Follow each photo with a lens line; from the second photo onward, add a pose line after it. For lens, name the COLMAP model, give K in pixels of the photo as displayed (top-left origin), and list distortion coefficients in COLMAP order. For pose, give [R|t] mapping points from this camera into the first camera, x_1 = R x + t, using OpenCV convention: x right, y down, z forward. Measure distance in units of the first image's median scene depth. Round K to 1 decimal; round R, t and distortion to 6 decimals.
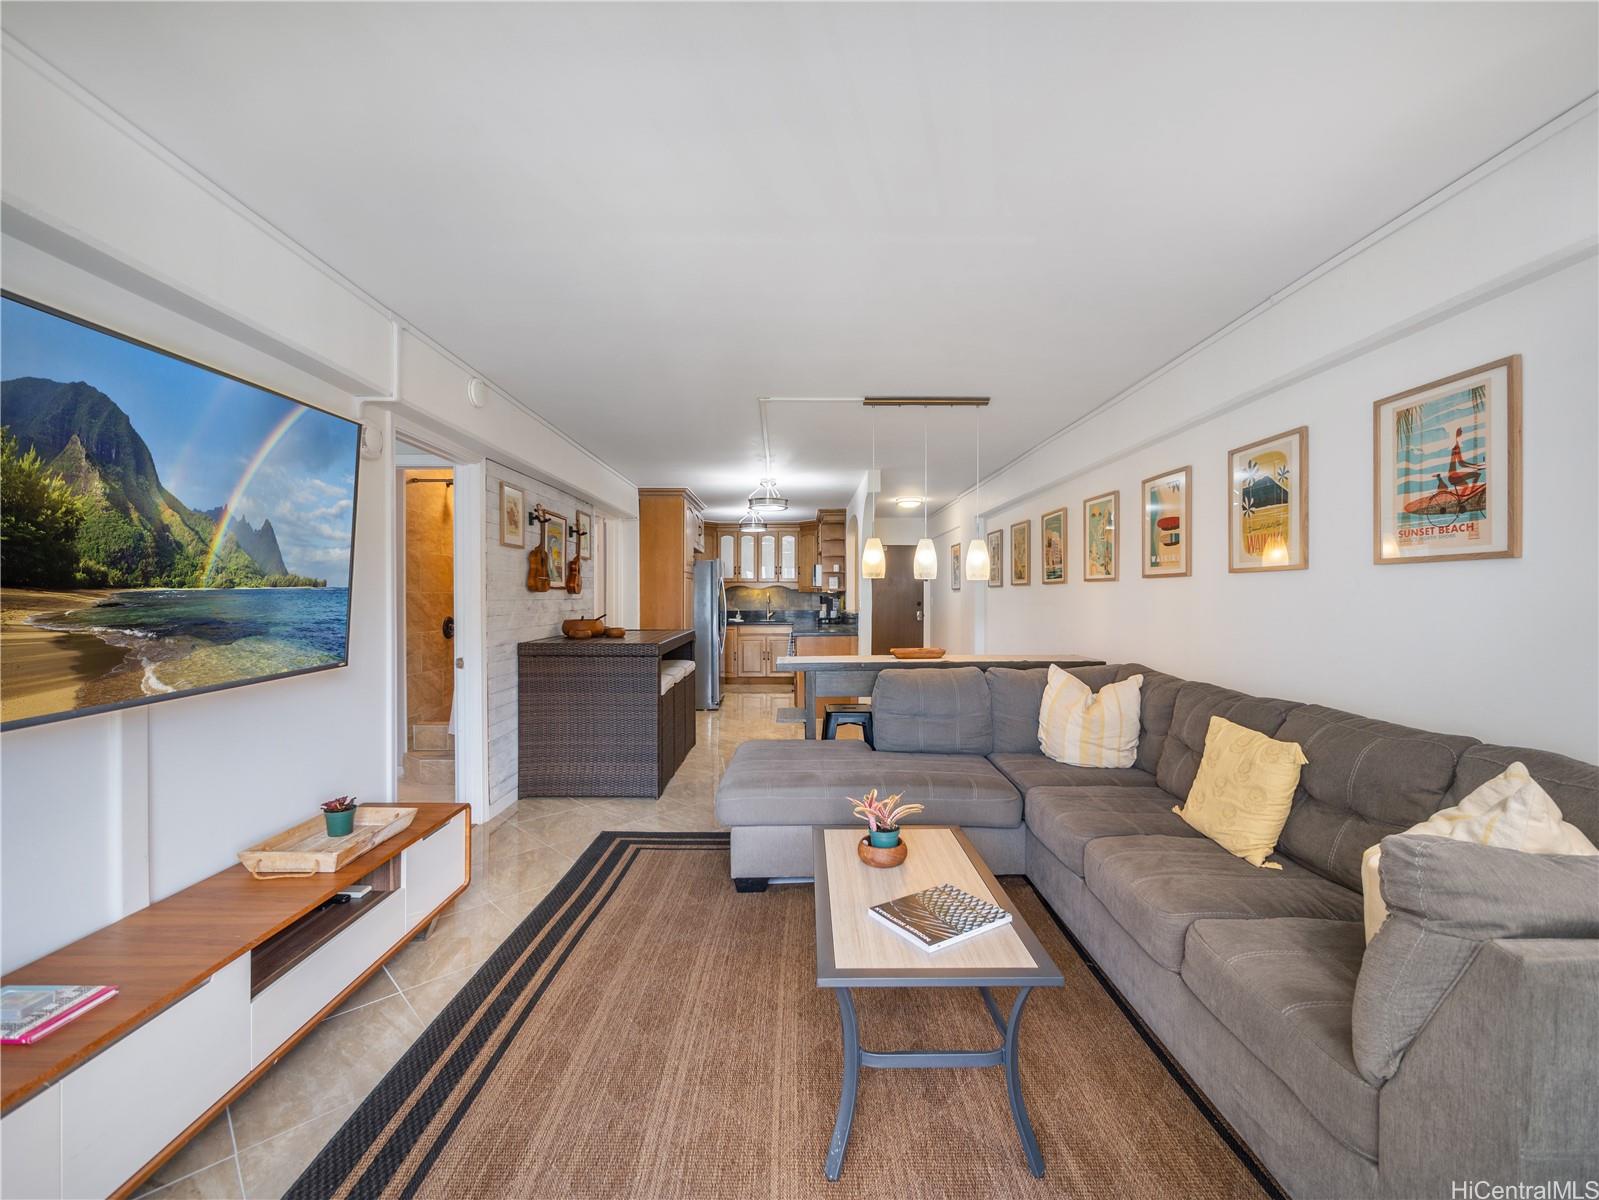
lens RADIAL K [[678.1, 0, 799.3], [0, 678.1, 592.0], [0, 0, 1]] dist [0.001467, 0.000259]
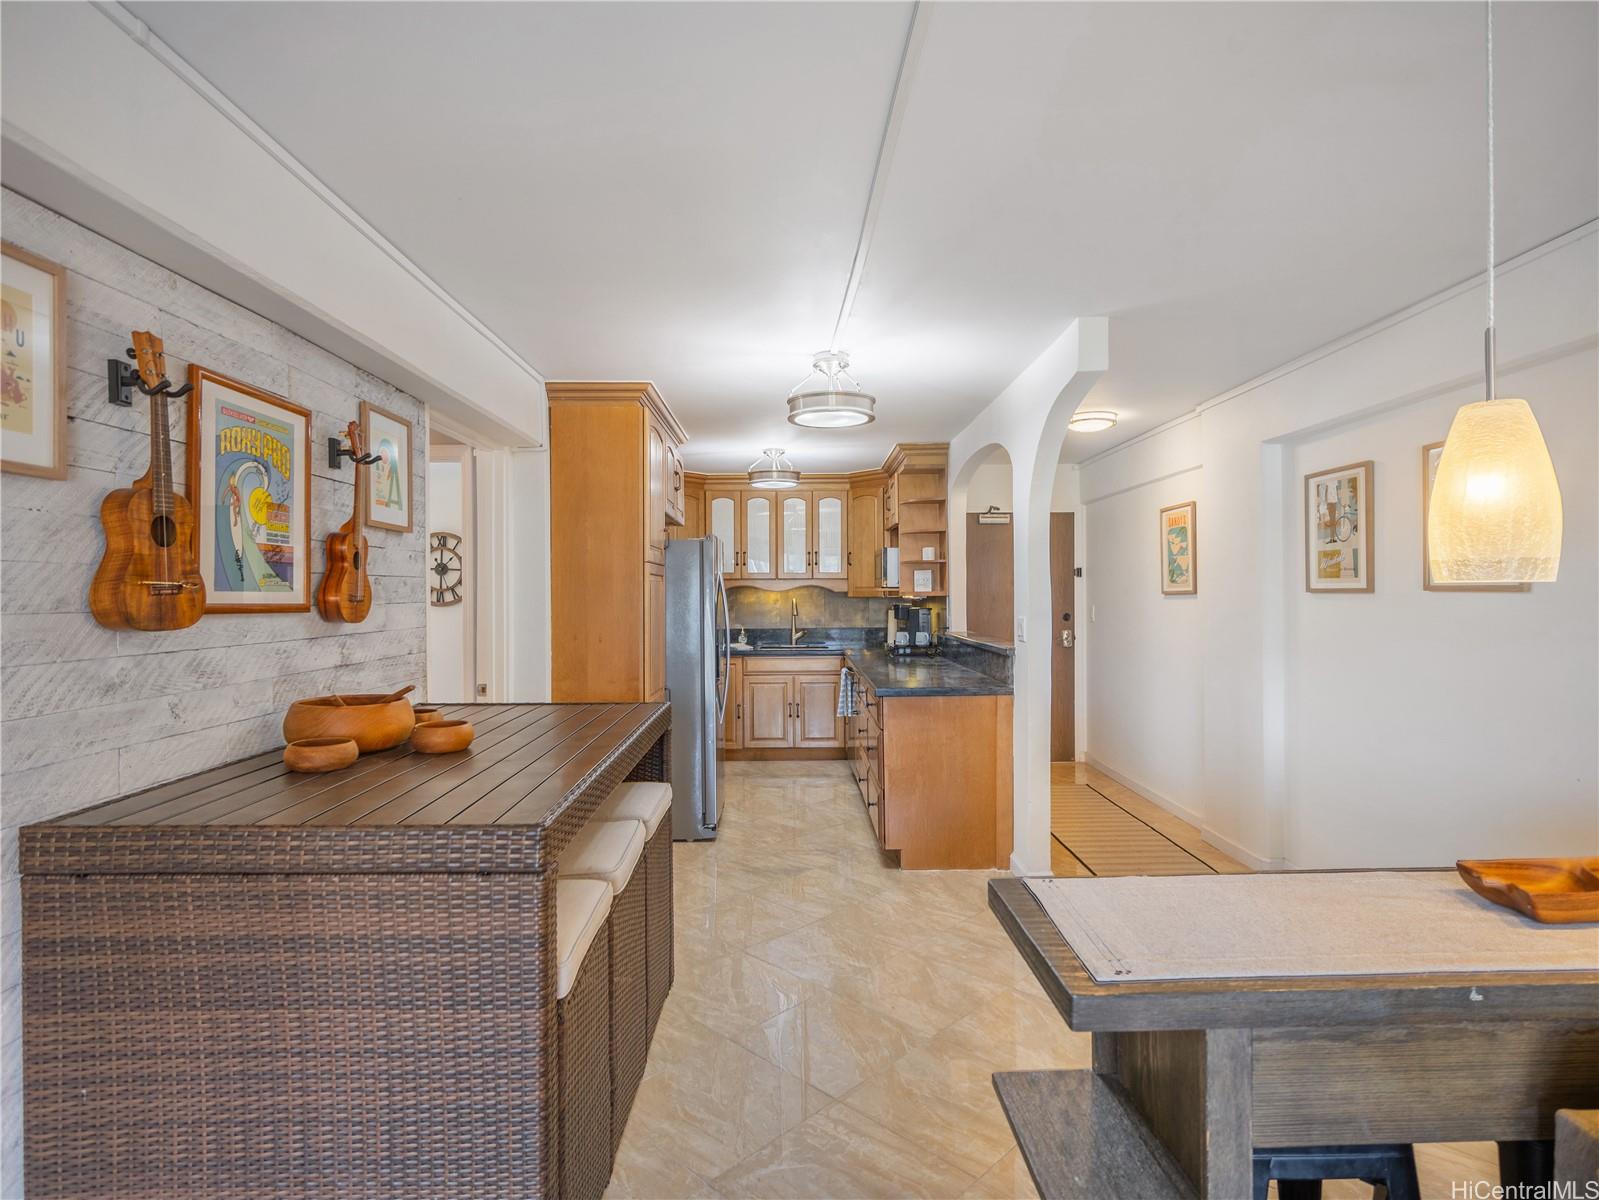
lens RADIAL K [[840.2, 0, 792.8], [0, 840.2, 596.8], [0, 0, 1]] dist [0.004170, -0.000346]
pose [[0.999997, -0.002234, -0.000835, -0.101830], [0.002244, 0.999919, 0.012550, -0.018815], [0.000807, -0.012552, 0.999921, 0.633488]]
